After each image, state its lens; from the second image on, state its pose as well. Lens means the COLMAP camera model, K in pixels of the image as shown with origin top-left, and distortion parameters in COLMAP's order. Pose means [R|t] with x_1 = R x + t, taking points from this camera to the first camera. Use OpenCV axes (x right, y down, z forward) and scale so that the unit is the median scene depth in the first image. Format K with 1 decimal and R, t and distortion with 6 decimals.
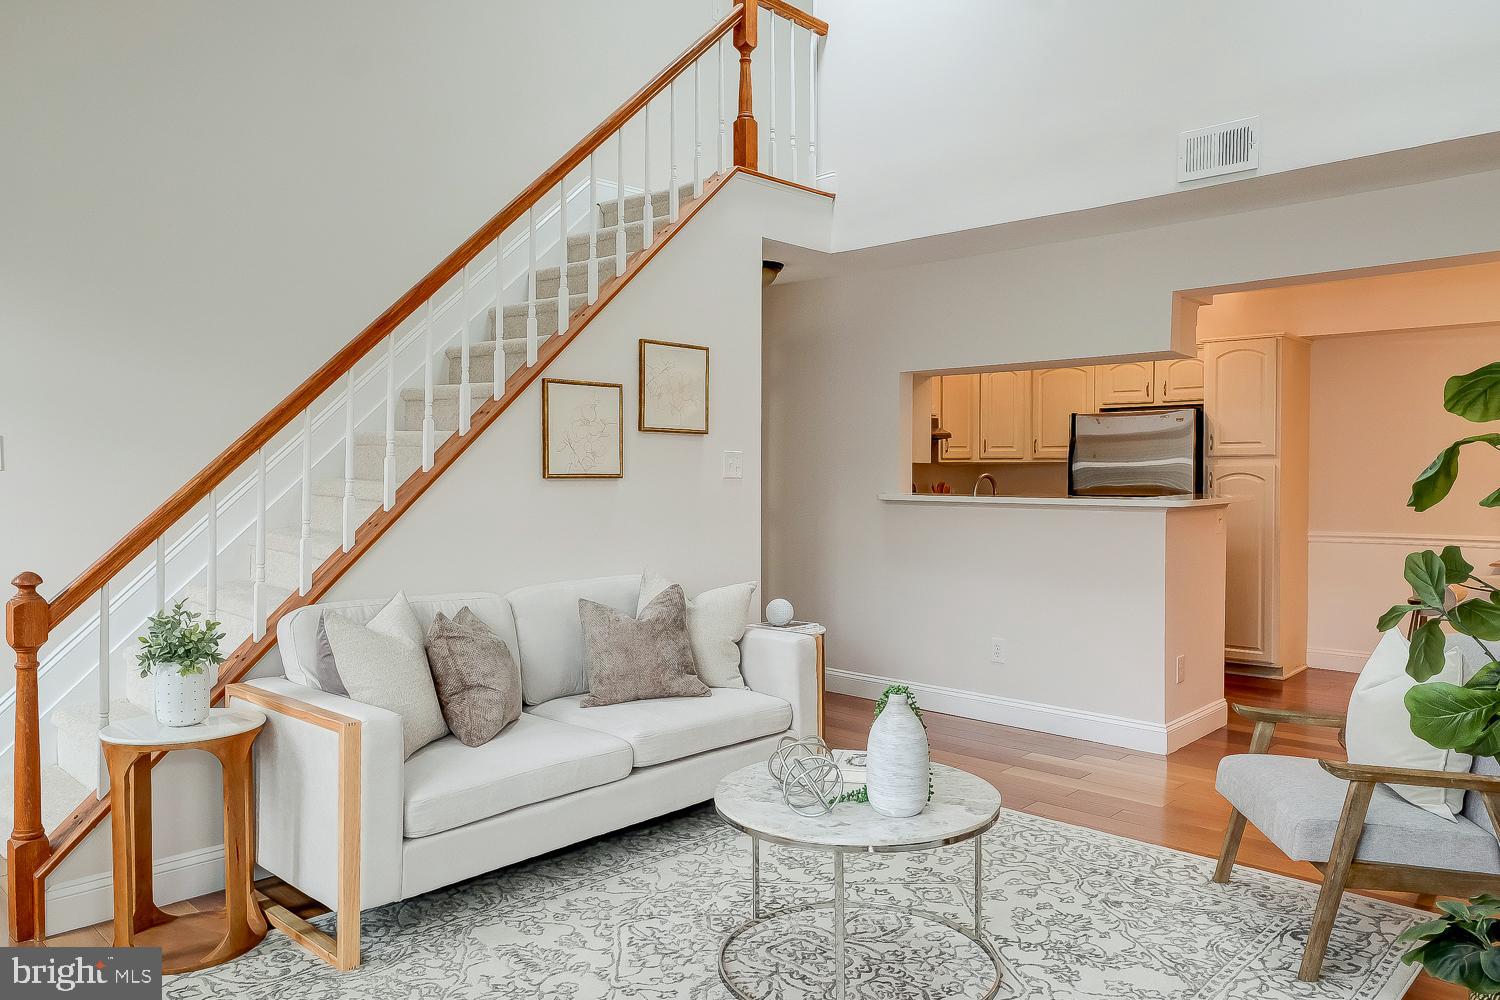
lens RADIAL K [[1046.4, 0, 736.8], [0, 1046.4, 495.1], [0, 0, 1]] dist [-0.011737, 0.026899]
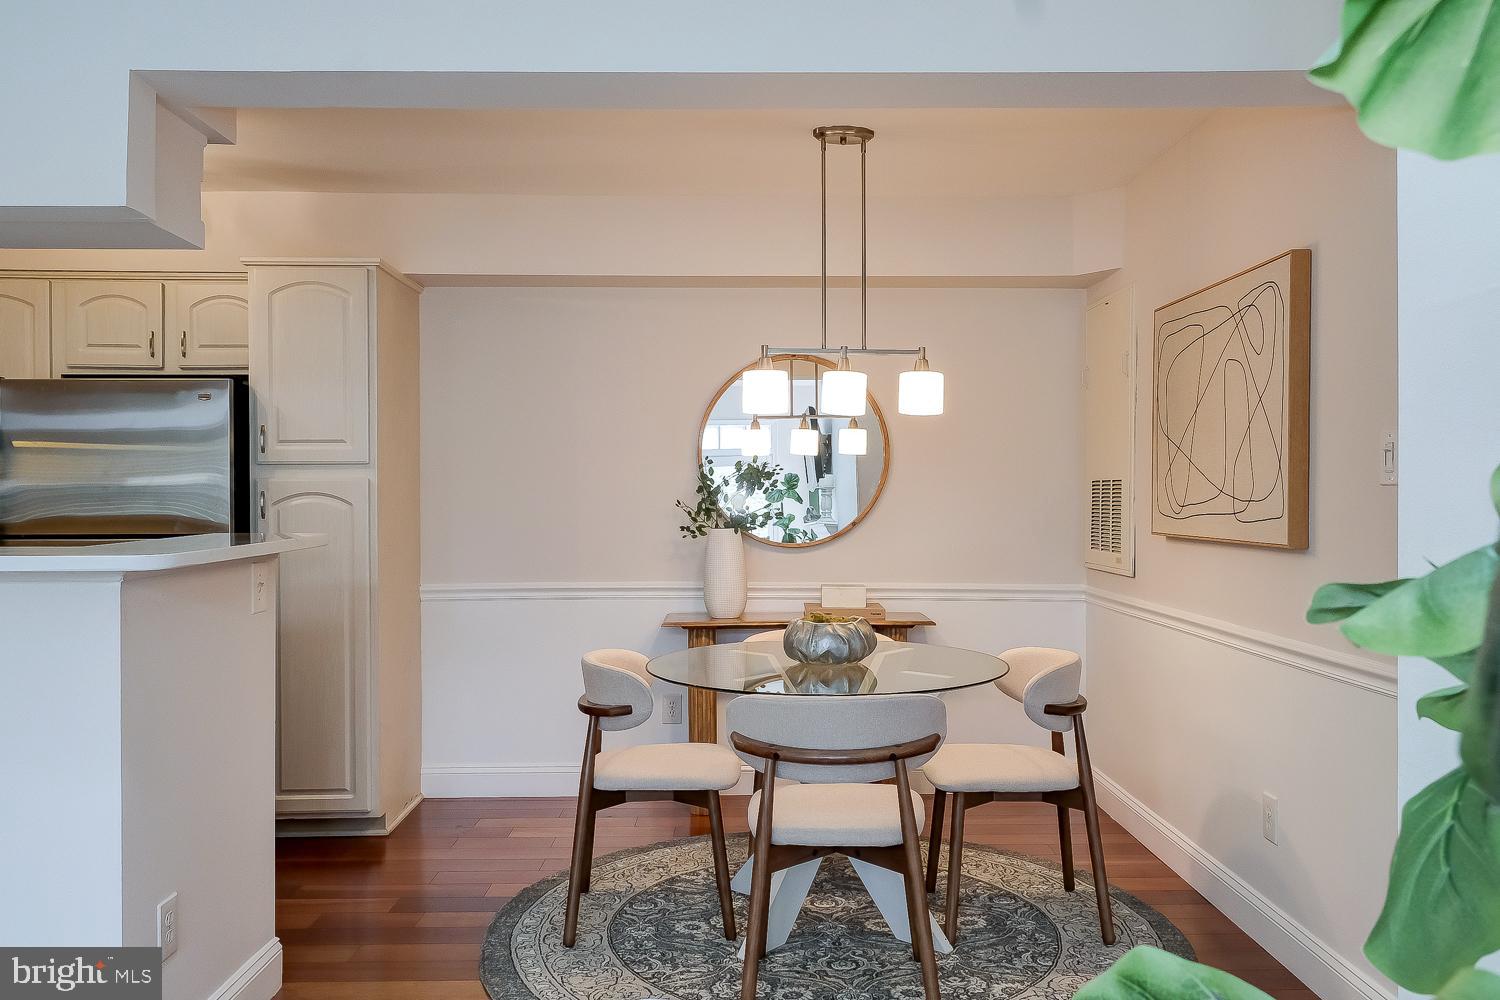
lens RADIAL K [[1156.5, 0, 757.4], [0, 1156.5, 497.7], [0, 0, 1]] dist [0.012721, 0.003050]
pose [[0.703781, -0.003638, 0.710408, 0.245568], [0.018399, 0.999745, -0.013108, -0.007301], [-0.710179, 0.022296, 0.703668, 0.459800]]
